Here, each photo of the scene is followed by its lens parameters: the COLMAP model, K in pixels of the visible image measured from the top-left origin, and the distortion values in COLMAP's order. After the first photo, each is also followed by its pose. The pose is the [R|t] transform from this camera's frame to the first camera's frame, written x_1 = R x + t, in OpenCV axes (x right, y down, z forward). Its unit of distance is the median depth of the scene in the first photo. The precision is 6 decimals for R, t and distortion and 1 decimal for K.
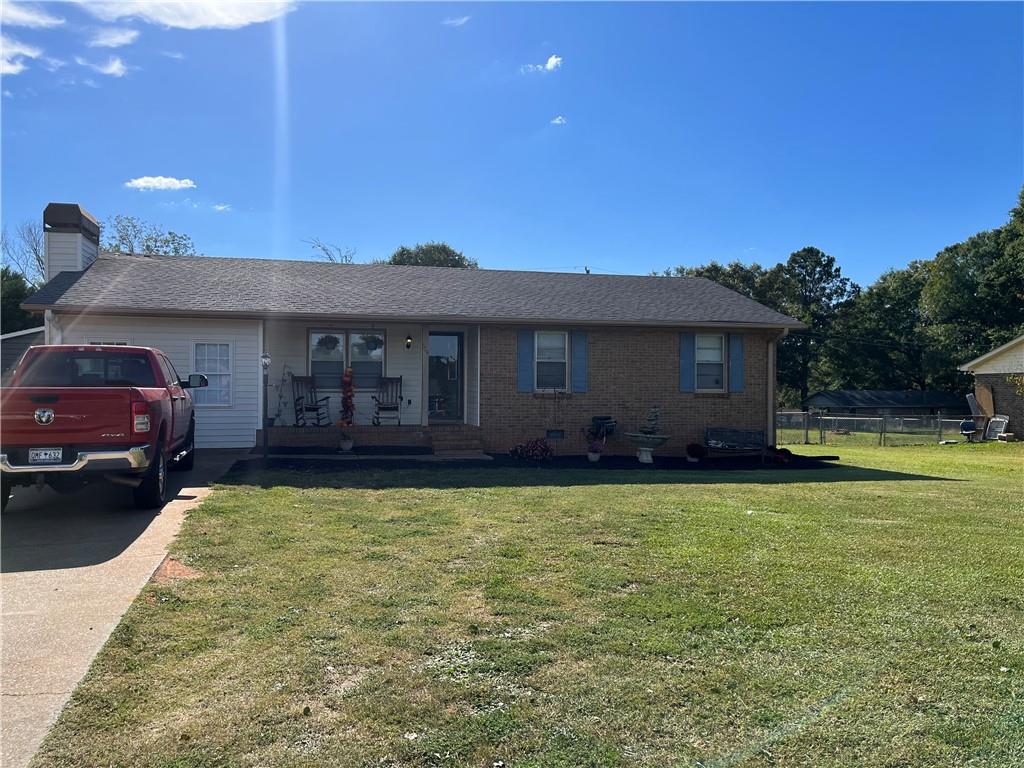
lens RADIAL K [[773.1, 0, 512.0], [0, 773.1, 384.0], [0, 0, 1]] dist [0.085157, -0.108882]
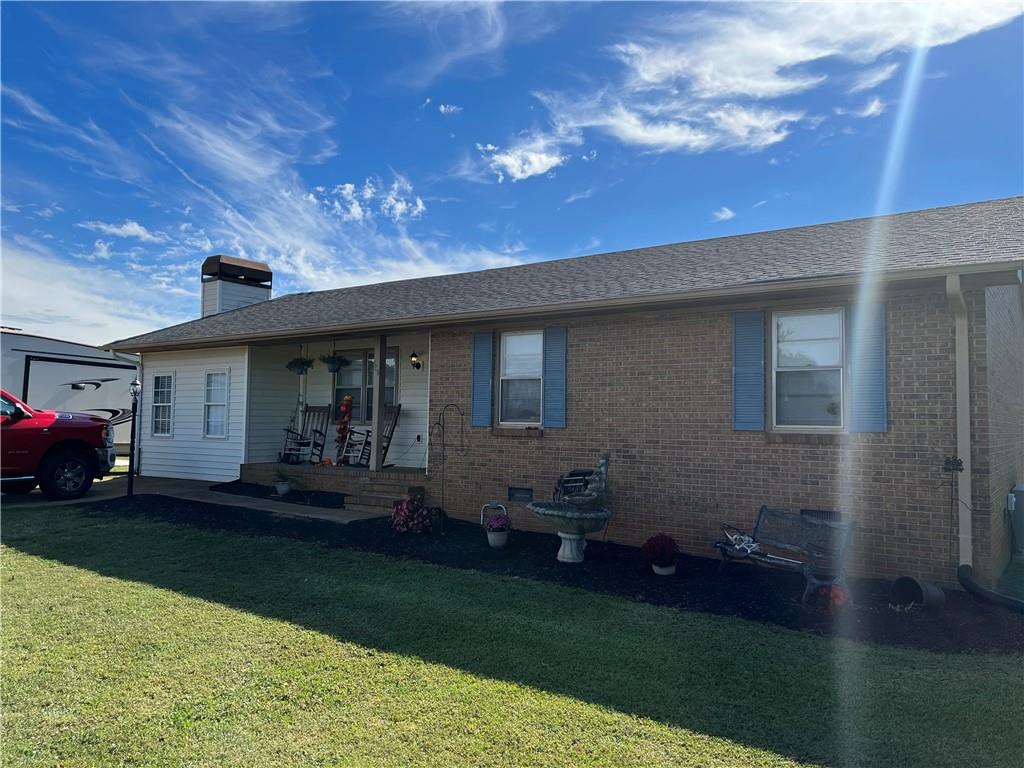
lens RADIAL K [[815.9, 0, 512.0], [0, 815.9, 384.0], [0, 0, 1]] dist [0.051559, -0.002808]
pose [[0.628308, -0.032754, -0.777275, 0.570970], [-0.009244, 0.998728, -0.049558, 0.008280], [0.777910, 0.038323, 0.627206, 0.579792]]
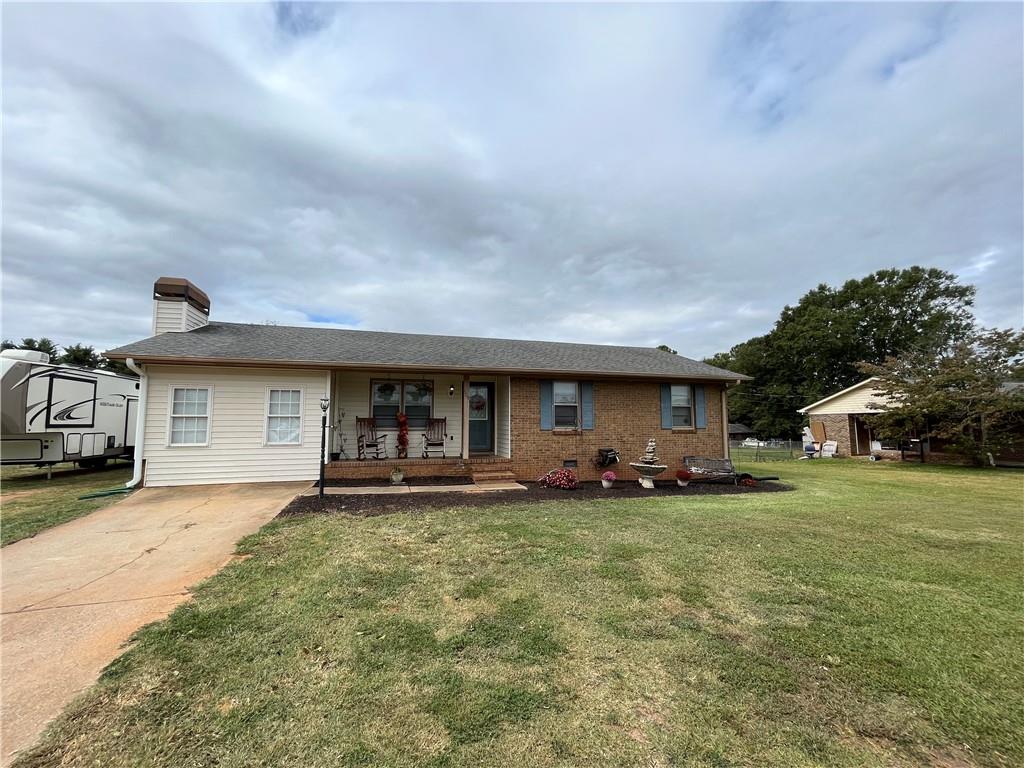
lens RADIAL K [[417.0, 0, 512.0], [0, 417.0, 384.0], [0, 0, 1]] dist [0.000464, -0.000775]
pose [[0.999095, 0.000117, 0.042526, -0.066024], [0.003605, 0.996164, -0.087435, -0.004669], [-0.042373, 0.087509, 0.995262, 0.328643]]
